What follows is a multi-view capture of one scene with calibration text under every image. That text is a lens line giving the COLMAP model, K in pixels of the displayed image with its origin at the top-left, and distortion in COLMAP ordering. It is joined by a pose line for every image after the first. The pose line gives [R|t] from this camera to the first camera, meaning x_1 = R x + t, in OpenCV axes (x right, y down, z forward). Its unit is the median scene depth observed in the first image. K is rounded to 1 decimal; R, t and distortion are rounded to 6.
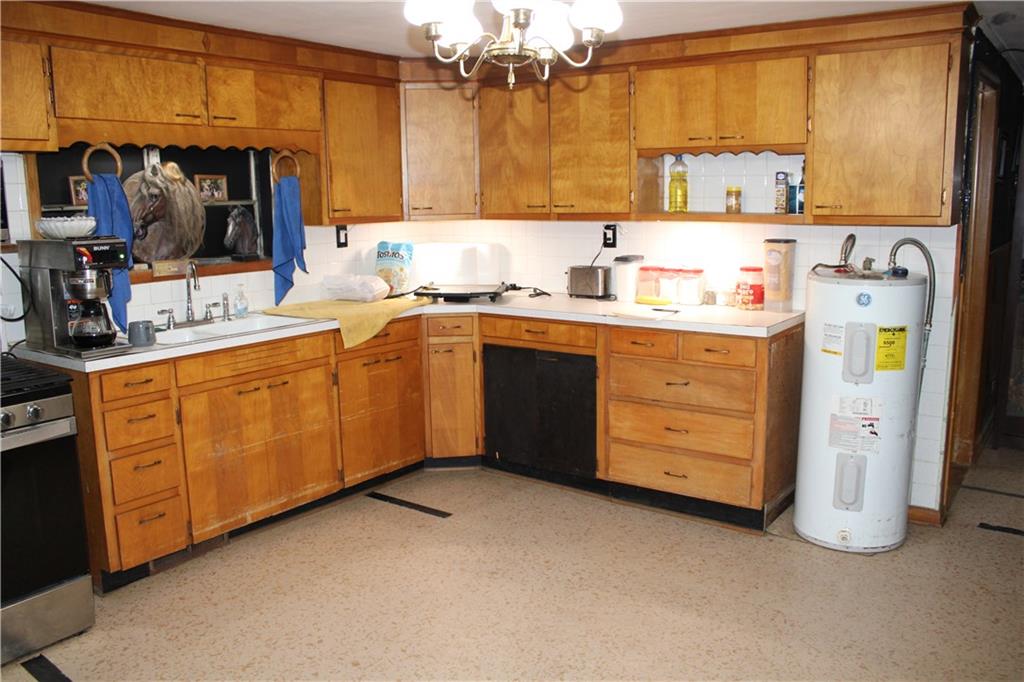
lens RADIAL K [[853.3, 0, 513.4], [0, 853.3, 346.5], [0, 0, 1]] dist [-0.156531, 0.127419]
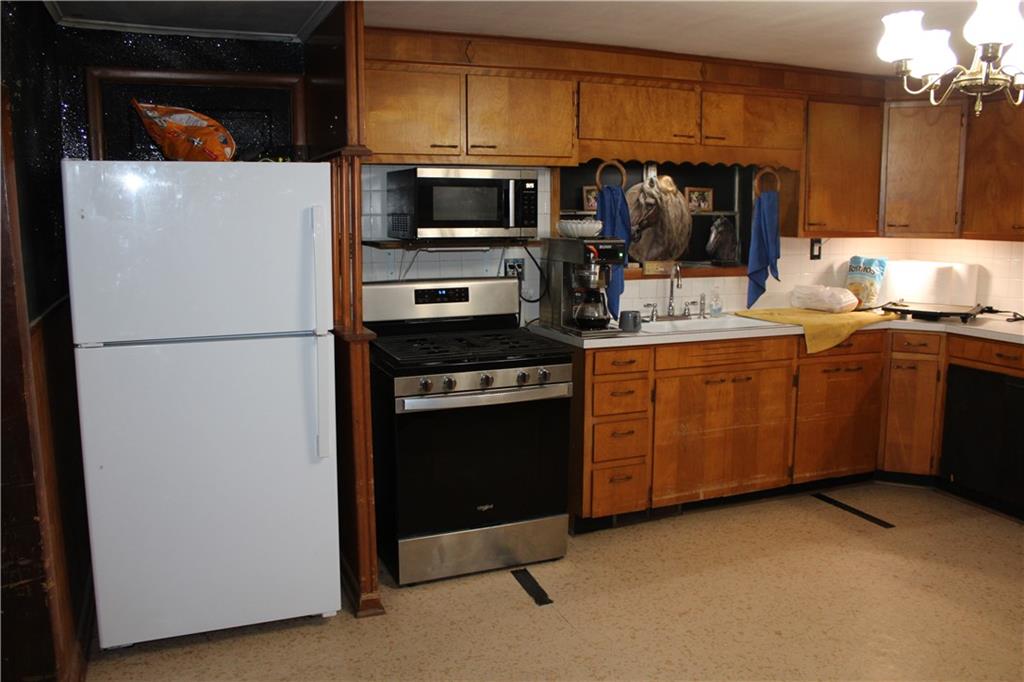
lens RADIAL K [[853.3, 0, 513.7], [0, 853.3, 344.5], [0, 0, 1]] dist [-0.156531, 0.127419]
pose [[0.852160, 0.092584, -0.515026, 0.030835], [-0.100796, 0.994834, 0.012059, 0.017130], [0.513482, 0.041637, 0.857090, -0.101463]]
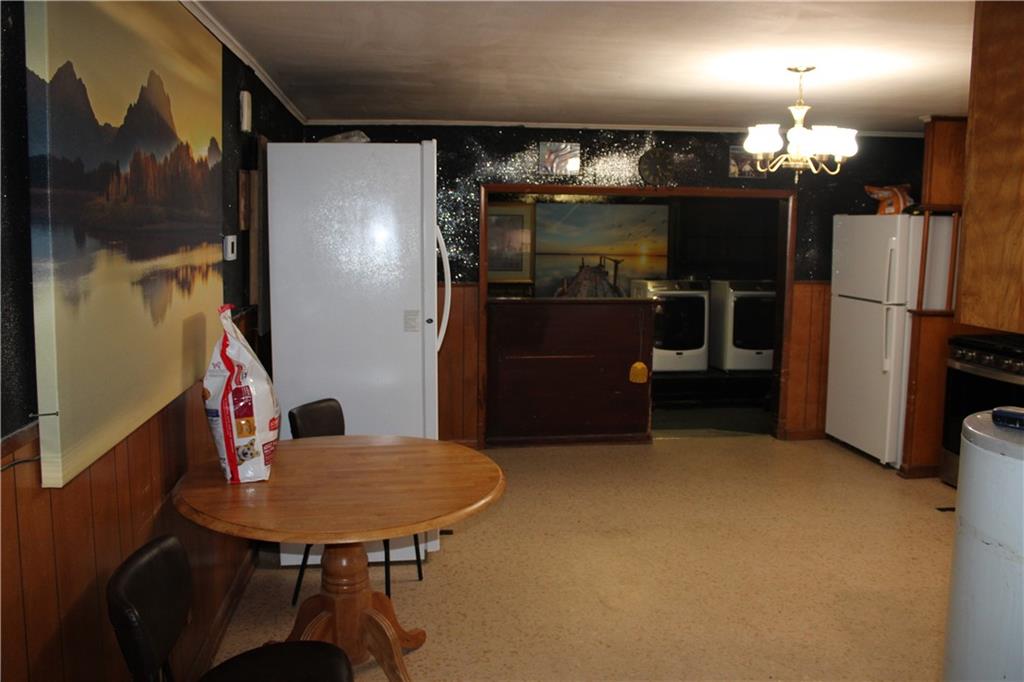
lens RADIAL K [[853.3, 0, 512.3], [0, 853.3, 343.3], [0, 0, 1]] dist [-0.156531, 0.127419]
pose [[-0.746017, 0.092974, -0.659404, 0.935059], [-0.116090, 0.956886, 0.266256, -0.211743], [0.655730, 0.275182, -0.703060, 1.092496]]
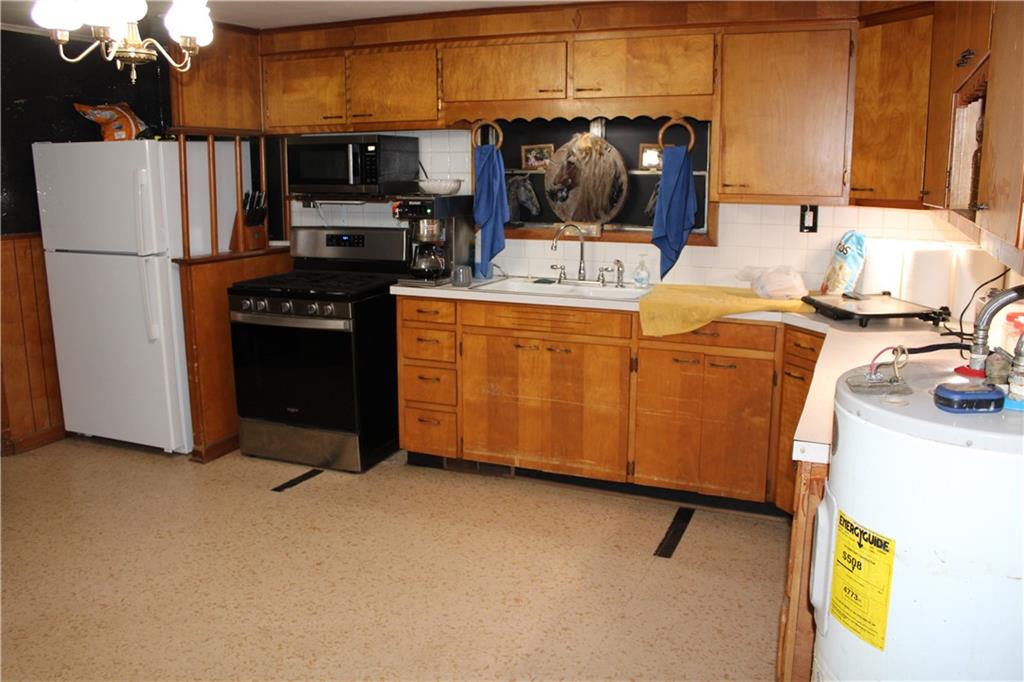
lens RADIAL K [[853.3, 0, 503.8], [0, 853.3, 344.1], [0, 0, 1]] dist [-0.156531, 0.127419]
pose [[0.217304, 0.205541, -0.954218, 0.702250], [-0.174988, 0.969944, 0.169078, -0.126978], [0.960291, 0.130236, 0.246740, 0.687507]]
